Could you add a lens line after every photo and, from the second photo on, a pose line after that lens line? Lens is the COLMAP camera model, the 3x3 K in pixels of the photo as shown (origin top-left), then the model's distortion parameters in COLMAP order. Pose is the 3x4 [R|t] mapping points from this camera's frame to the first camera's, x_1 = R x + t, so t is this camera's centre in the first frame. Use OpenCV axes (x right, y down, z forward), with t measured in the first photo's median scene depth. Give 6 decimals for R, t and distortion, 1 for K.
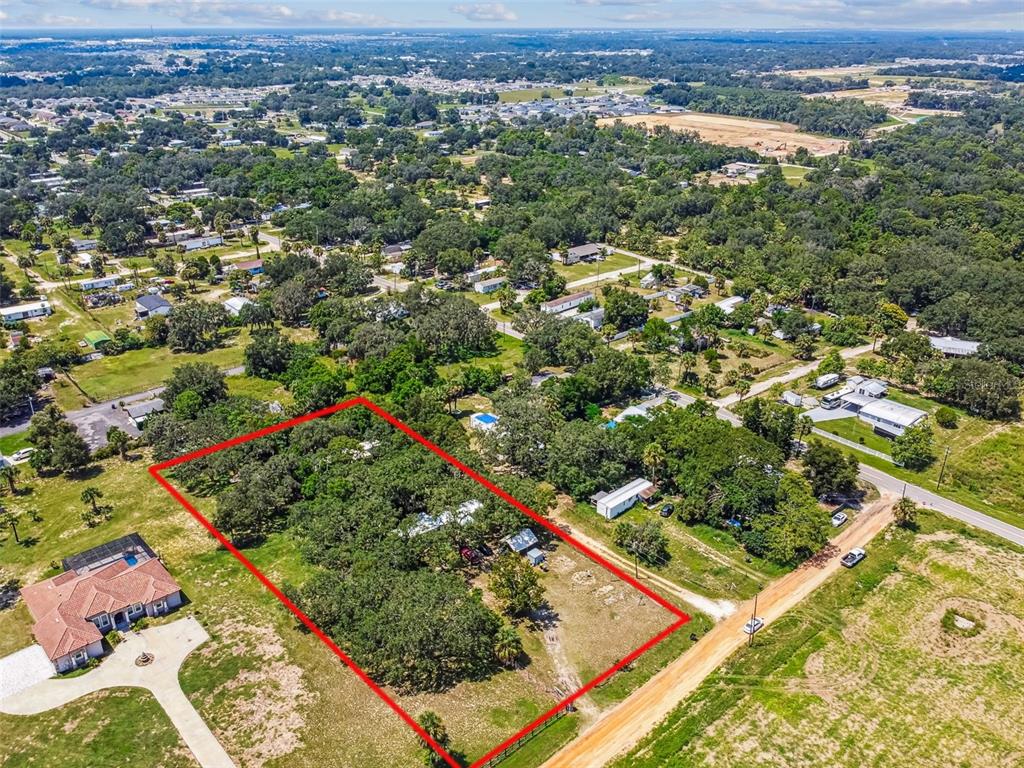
lens RADIAL K [[825.7, 0, 509.9], [0, 825.7, 383.2], [0, 0, 1]] dist [-0.005700, -0.003081]
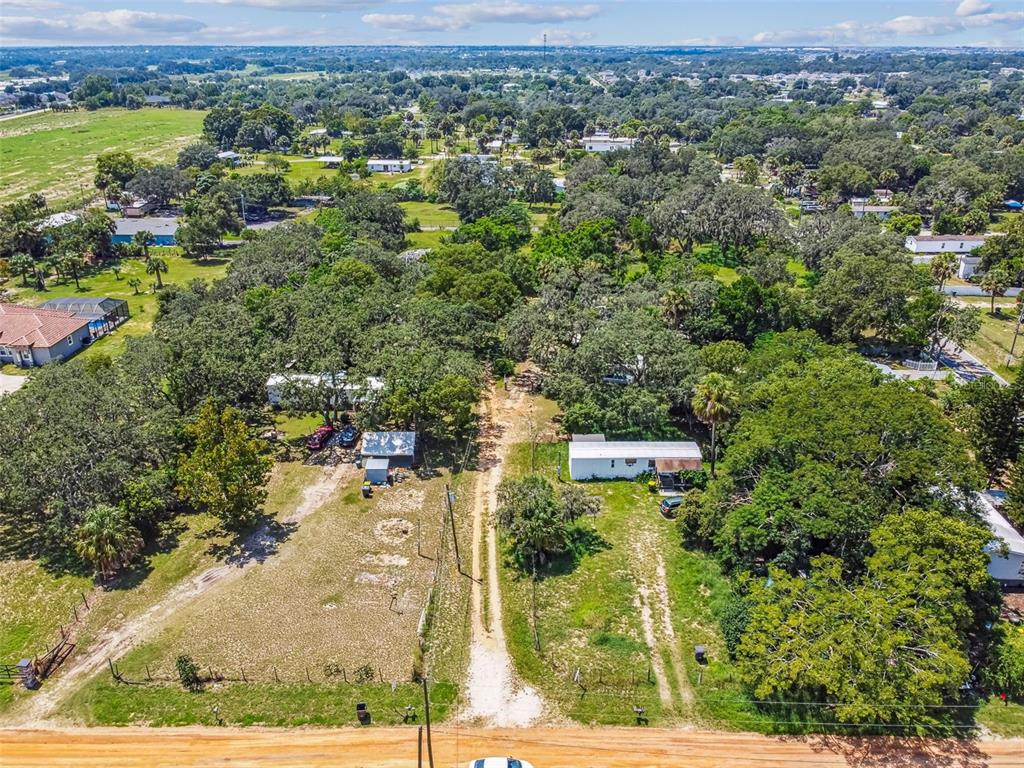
lens RADIAL K [[802.1, 0, 512.8], [0, 802.1, 384.3], [0, 0, 1]] dist [-0.007353, 0.003868]
pose [[0.729963, 0.269444, -0.628136, 0.377065], [-0.275150, 0.957104, 0.090802, 0.067126], [0.625657, 0.106550, 0.772787, 0.545331]]
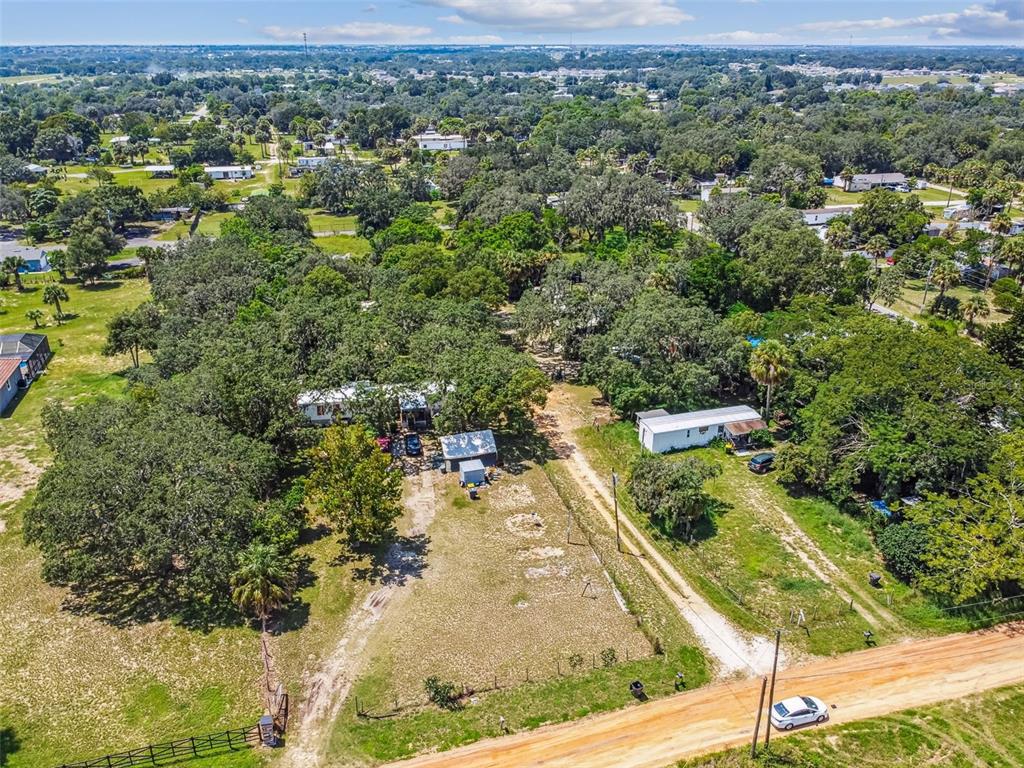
lens RADIAL K [[802.1, 0, 512.8], [0, 802.1, 384.3], [0, 0, 1]] dist [-0.007353, 0.003868]
pose [[0.895961, 0.175630, -0.407932, 0.235876], [-0.178865, 0.983399, 0.030540, 0.112796], [0.406524, 0.045602, 0.912501, 0.442603]]
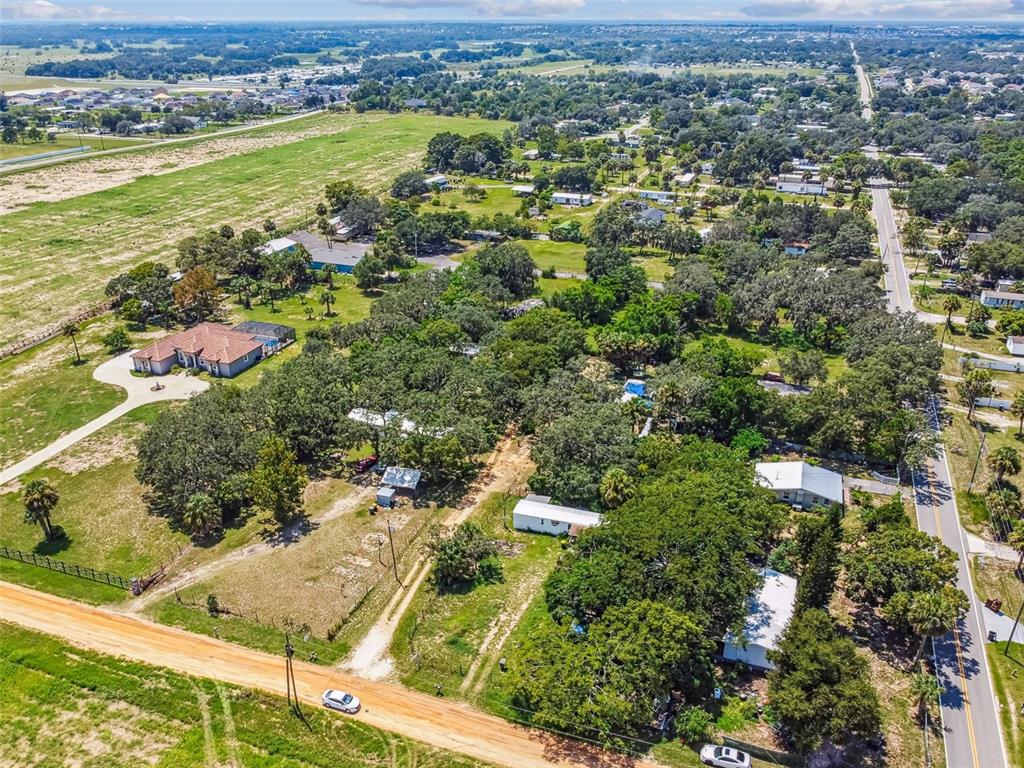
lens RADIAL K [[828.1, 0, 510.6], [0, 828.1, 386.7], [0, 0, 1]] dist [-0.003377, -0.003994]
pose [[0.468669, 0.362007, -0.805792, 0.616053], [-0.354333, 0.912617, 0.203909, -0.085384], [0.809195, 0.189953, 0.555986, 0.547658]]
